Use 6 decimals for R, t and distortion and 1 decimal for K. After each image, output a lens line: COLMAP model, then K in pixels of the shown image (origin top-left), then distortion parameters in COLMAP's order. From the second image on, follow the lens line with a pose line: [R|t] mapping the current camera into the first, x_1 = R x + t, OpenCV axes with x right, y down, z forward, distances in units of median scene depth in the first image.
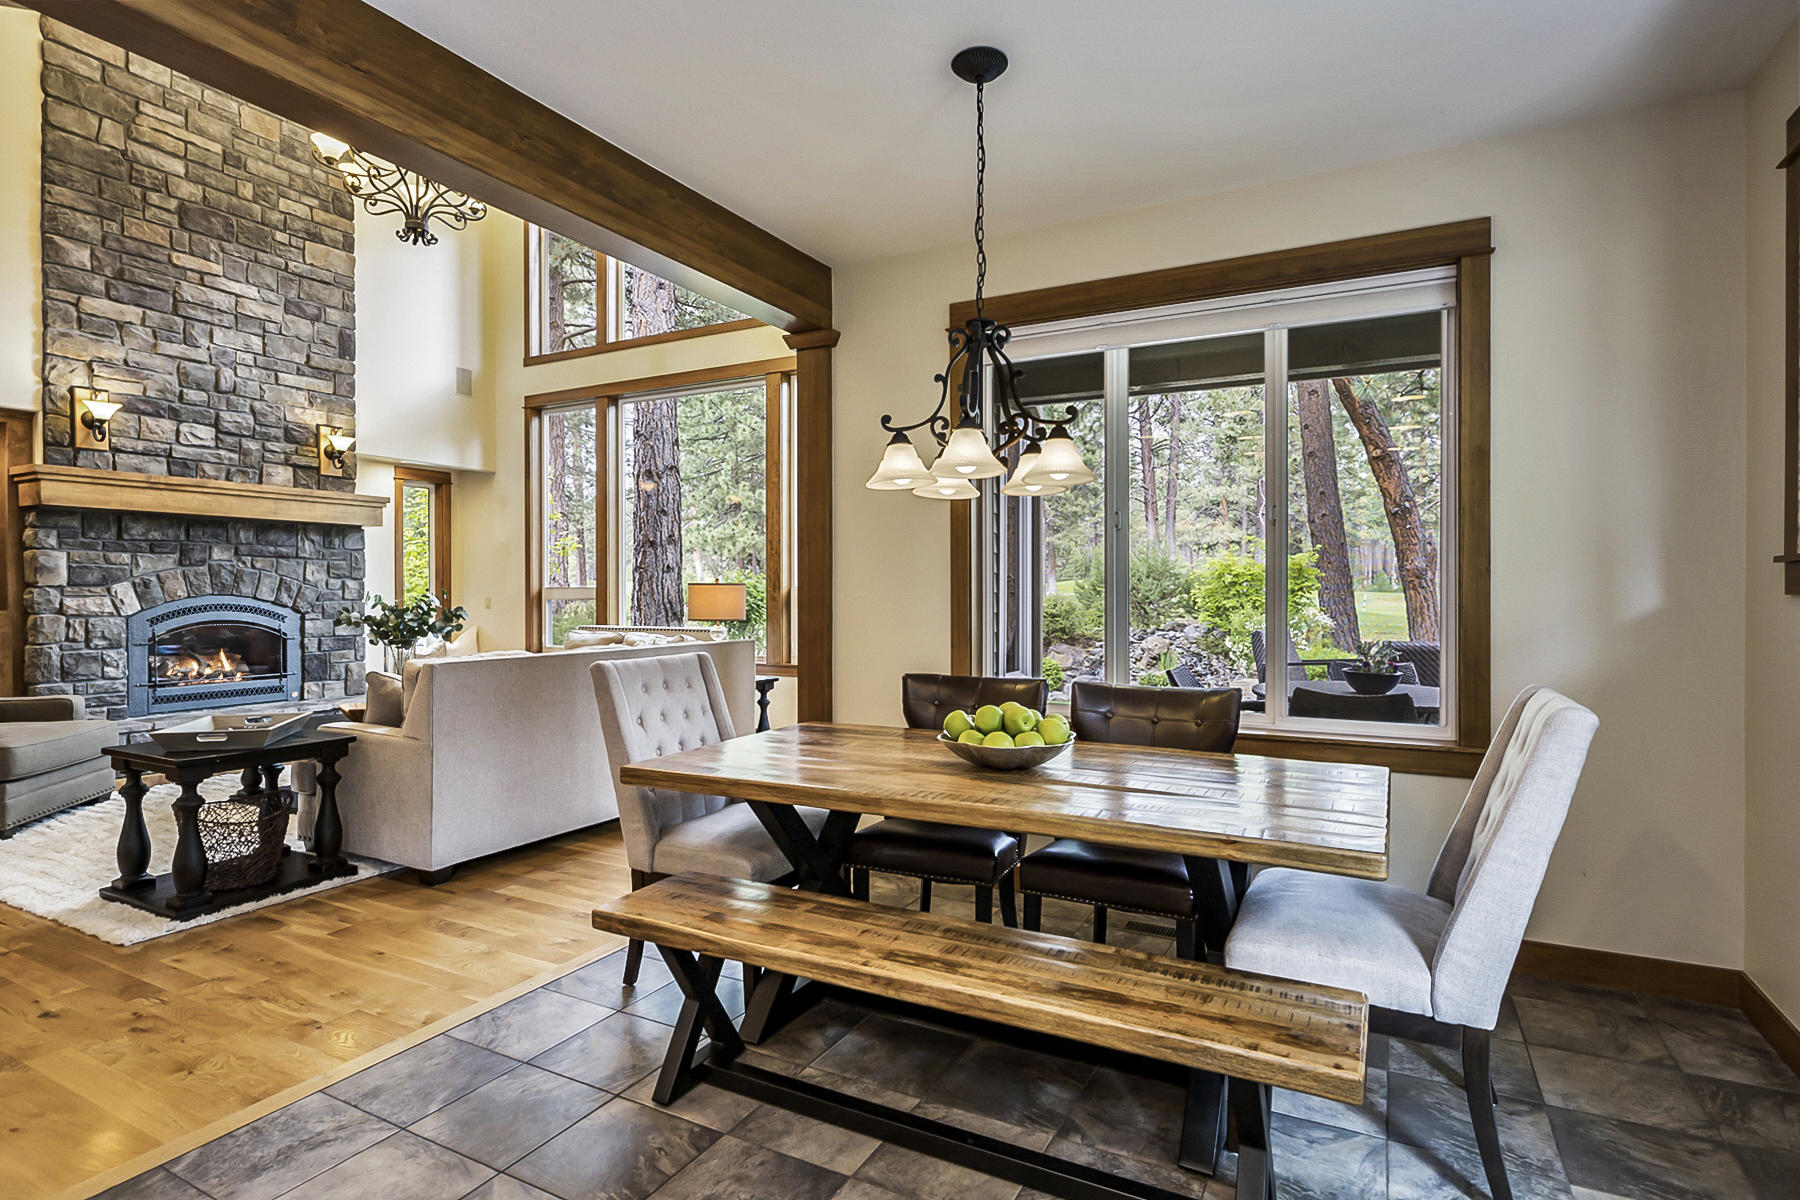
lens RADIAL K [[911.3, 0, 909.8], [0, 911.3, 598.1], [0, 0, 1]] dist [-0.006767, 0.001662]
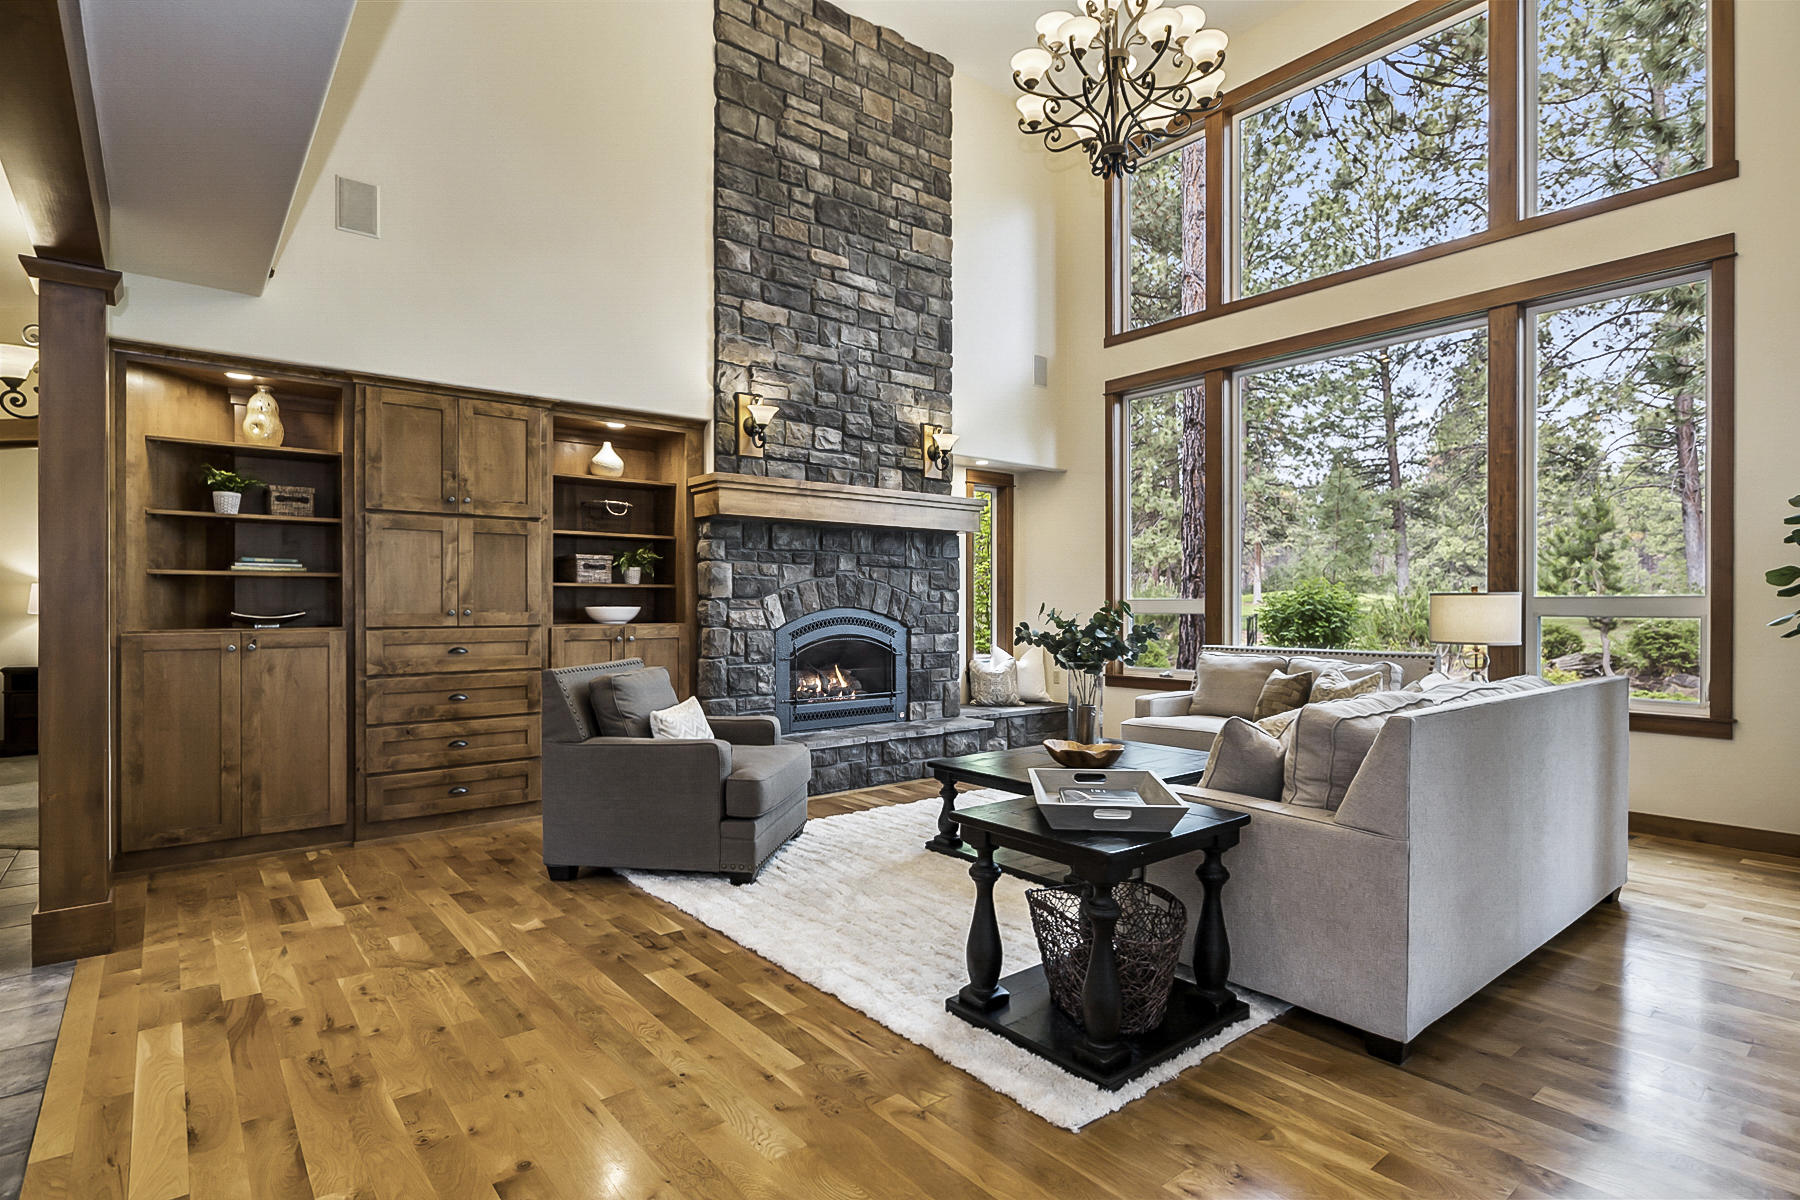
lens RADIAL K [[911.3, 0, 898.7], [0, 911.3, 604.2], [0, 0, 1]] dist [-0.006767, 0.001662]
pose [[0.918813, 0.000901, -0.394691, -0.344814], [-0.003931, 0.999969, -0.006869, -0.000672], [0.394673, 0.007863, 0.918788, 0.157590]]
